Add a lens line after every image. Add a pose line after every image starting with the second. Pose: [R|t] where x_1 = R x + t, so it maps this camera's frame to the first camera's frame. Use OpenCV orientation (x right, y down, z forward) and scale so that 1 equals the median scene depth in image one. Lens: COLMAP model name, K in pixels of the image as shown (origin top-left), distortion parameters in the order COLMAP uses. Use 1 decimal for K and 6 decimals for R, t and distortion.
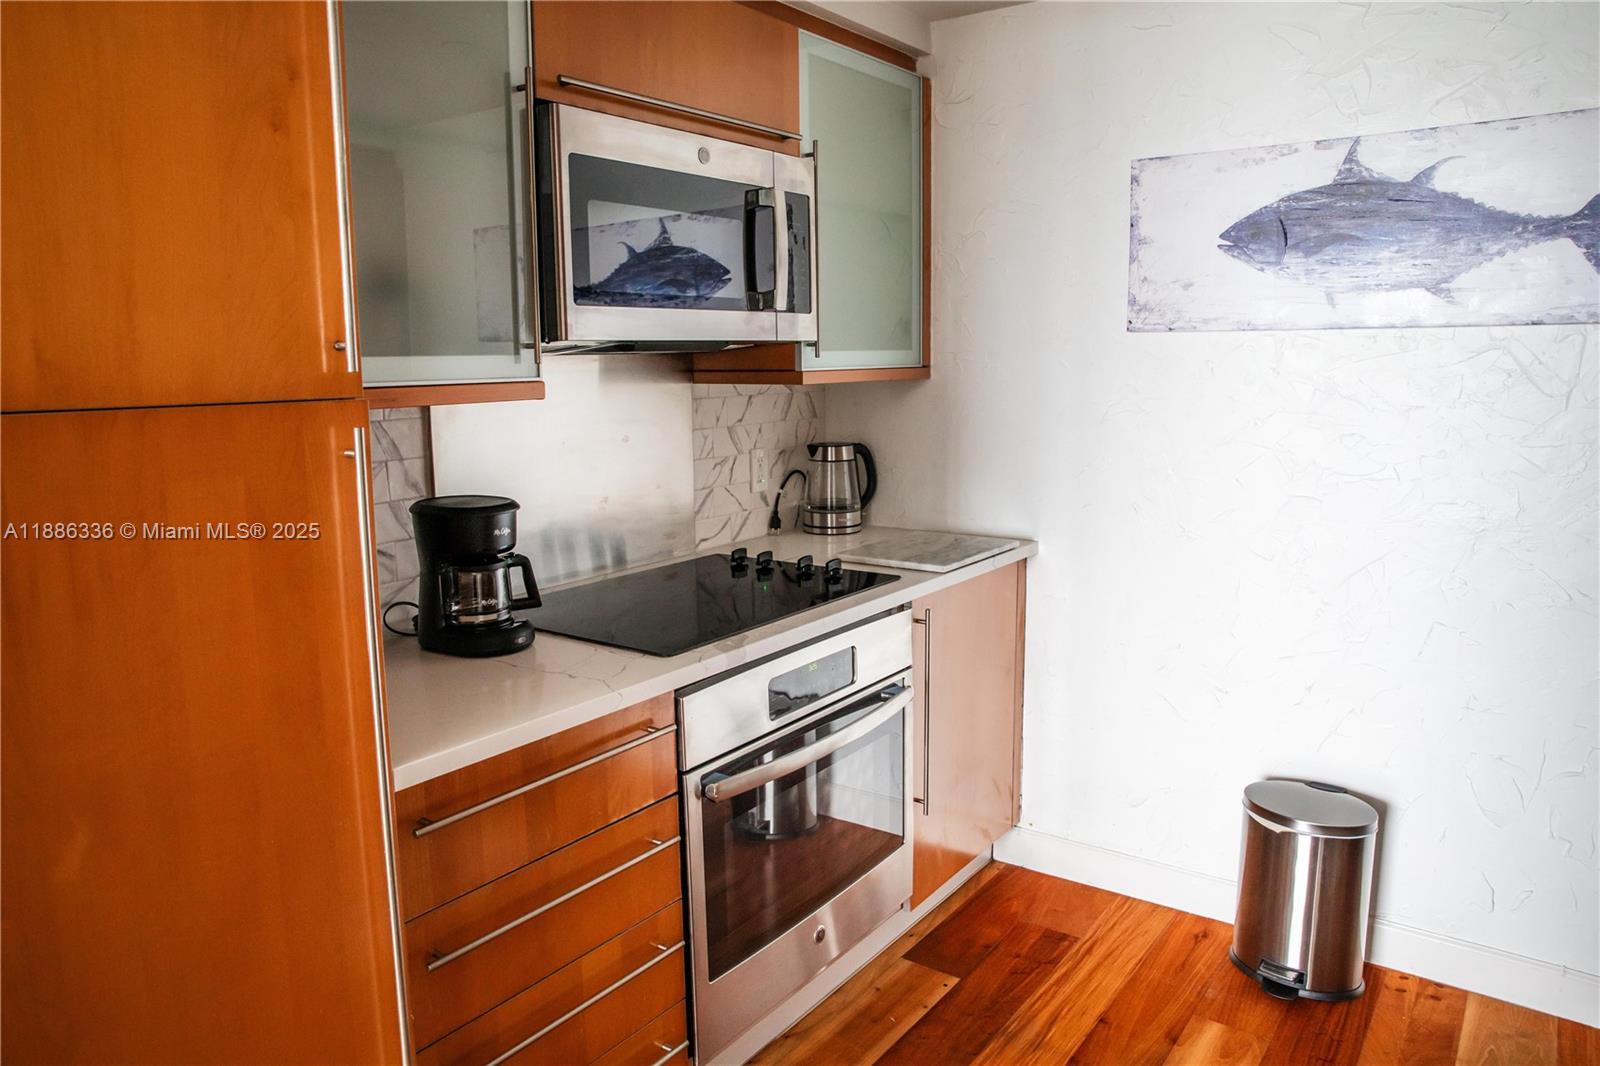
lens RADIAL K [[1089.1, 0, 781.8], [0, 1089.1, 524.4], [0, 0, 1]] dist [-0.100490, 0.081554]
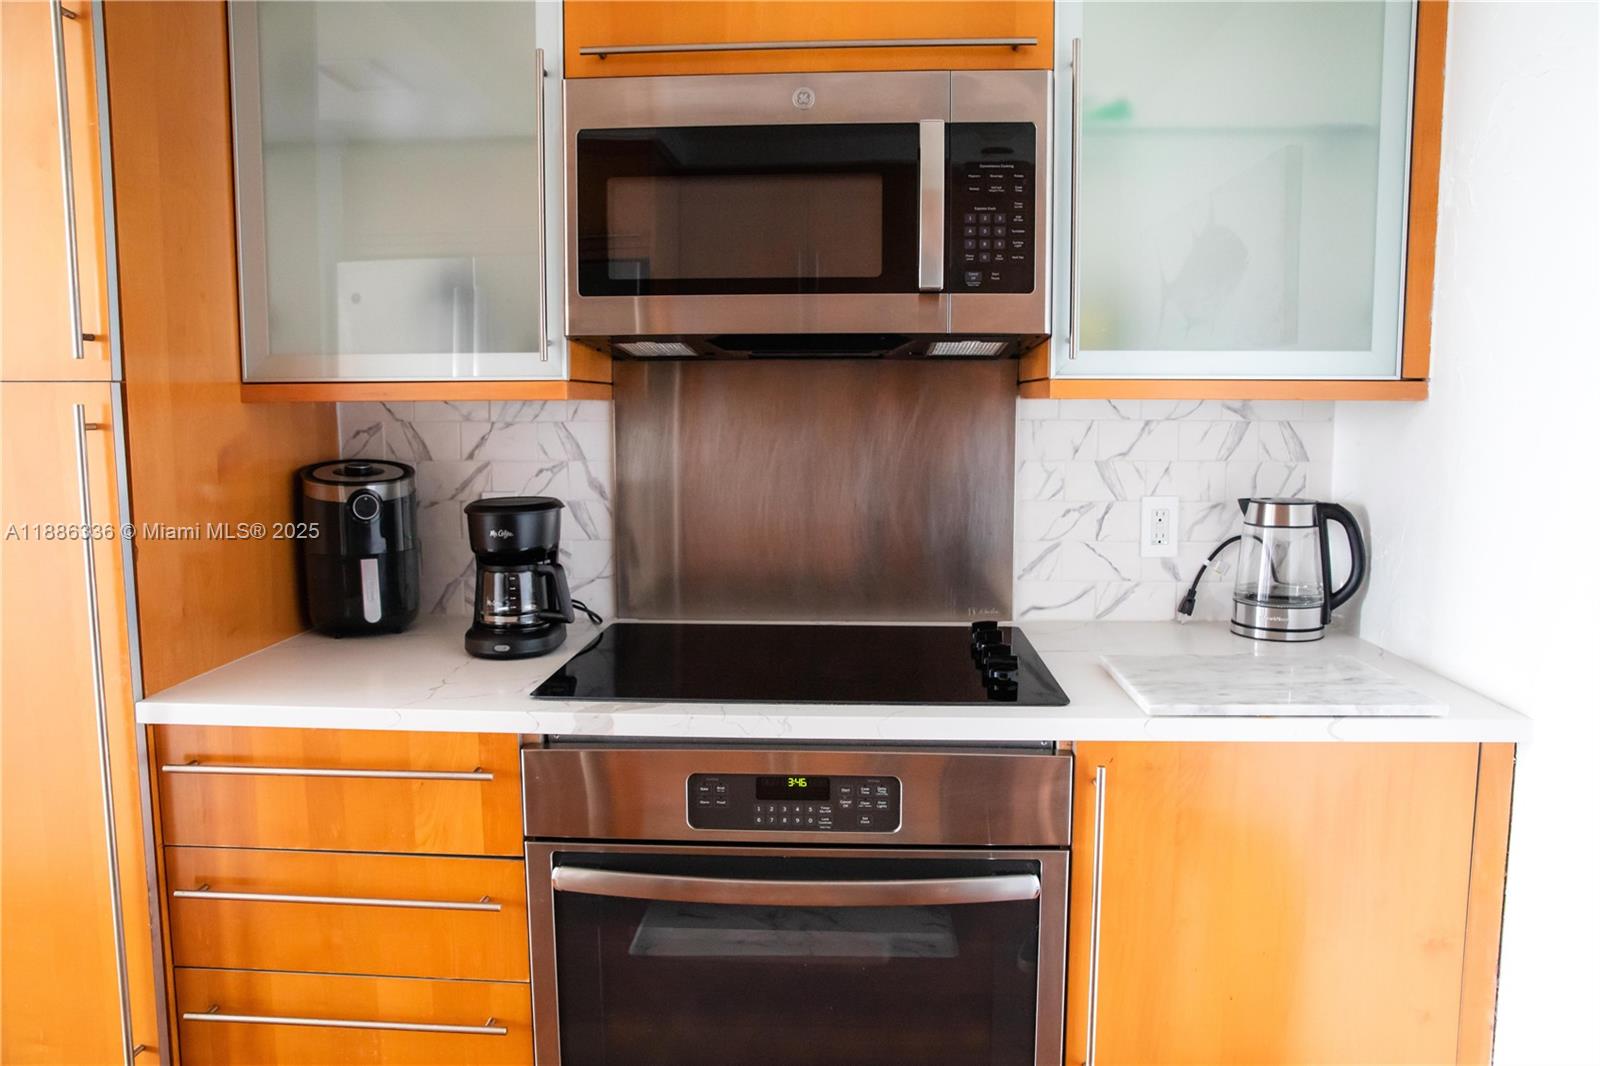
lens RADIAL K [[1123.6, 0, 800.0], [0, 1123.6, 533.0], [0, 0, 1]] dist [-0.116137, 0.098110]
pose [[0.551969, 0.105297, -0.827190, 0.439890], [-0.133663, 0.990341, 0.036875, -0.041326], [0.823082, 0.090211, 0.560712, 0.406610]]
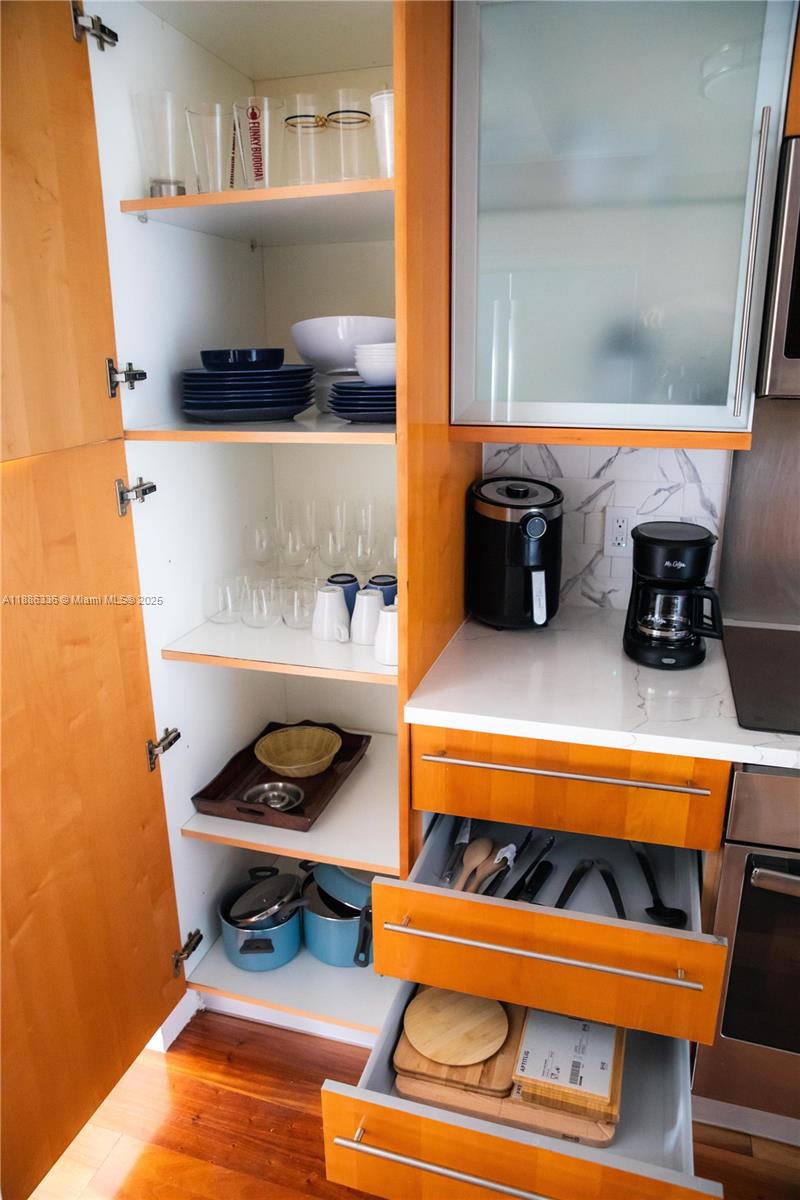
lens RADIAL K [[816.8, 0, 397.9], [0, 816.8, 632.8], [0, 0, 1]] dist [-0.100490, 0.081554]
pose [[0.339826, 0.320793, -0.884087, 0.252138], [-0.135995, 0.946911, 0.291315, -0.081657], [0.930604, 0.021235, 0.365412, 0.262126]]
